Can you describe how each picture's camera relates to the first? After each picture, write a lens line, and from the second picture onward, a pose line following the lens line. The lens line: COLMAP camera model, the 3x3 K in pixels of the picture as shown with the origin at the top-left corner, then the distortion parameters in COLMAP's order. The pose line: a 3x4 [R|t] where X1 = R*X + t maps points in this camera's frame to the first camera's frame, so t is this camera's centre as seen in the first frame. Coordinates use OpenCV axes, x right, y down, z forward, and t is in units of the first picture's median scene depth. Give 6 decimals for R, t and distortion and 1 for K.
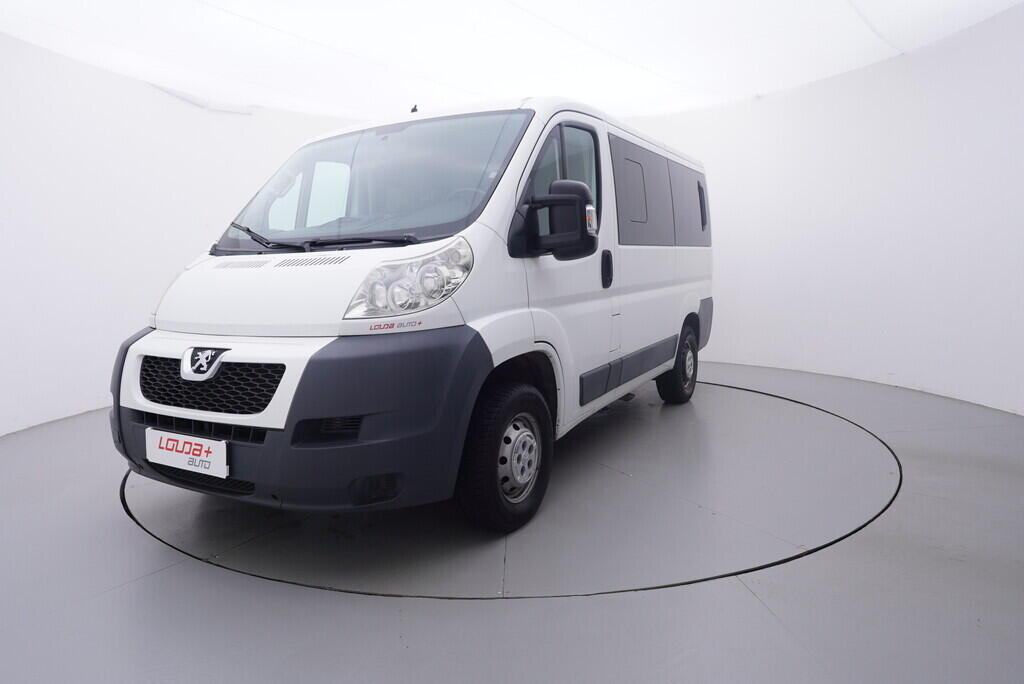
lens RADIAL K [[633.7, 0, 512.0], [0, 633.7, 342.0], [0, 0, 1]] dist [0.002261, 0.000548]
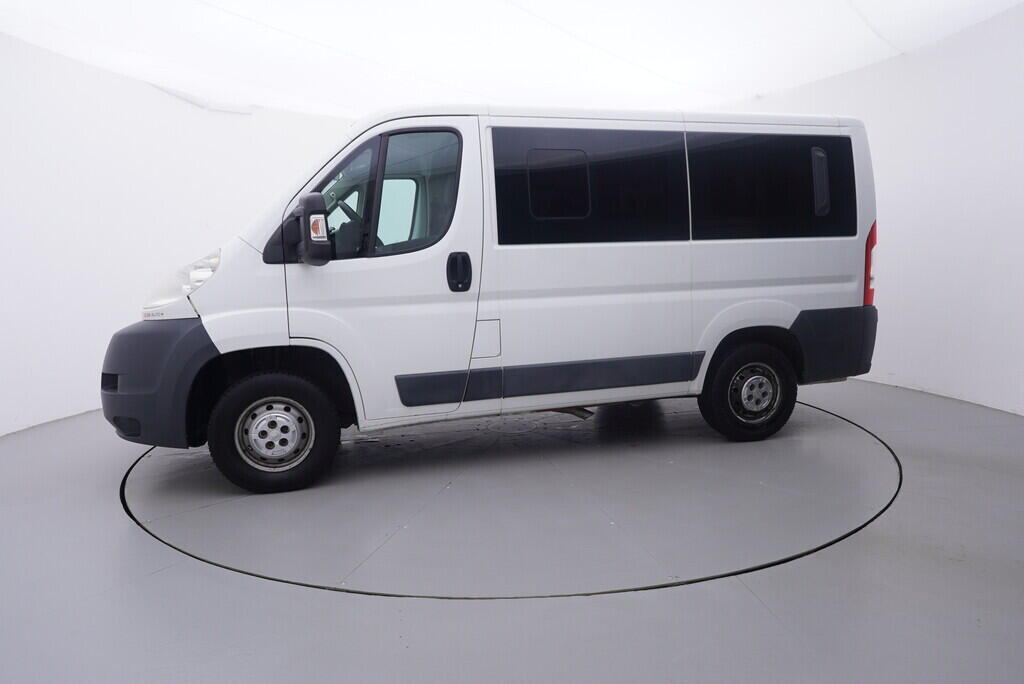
lens RADIAL K [[633.7, 0, 512.0], [0, 633.7, 342.0], [0, 0, 1]] dist [0.002261, 0.000548]
pose [[0.714947, 0.087897, -0.693631, 1.123218], [-0.075489, 0.995971, 0.048401, -0.077743], [0.695091, 0.017757, 0.718702, 0.460980]]
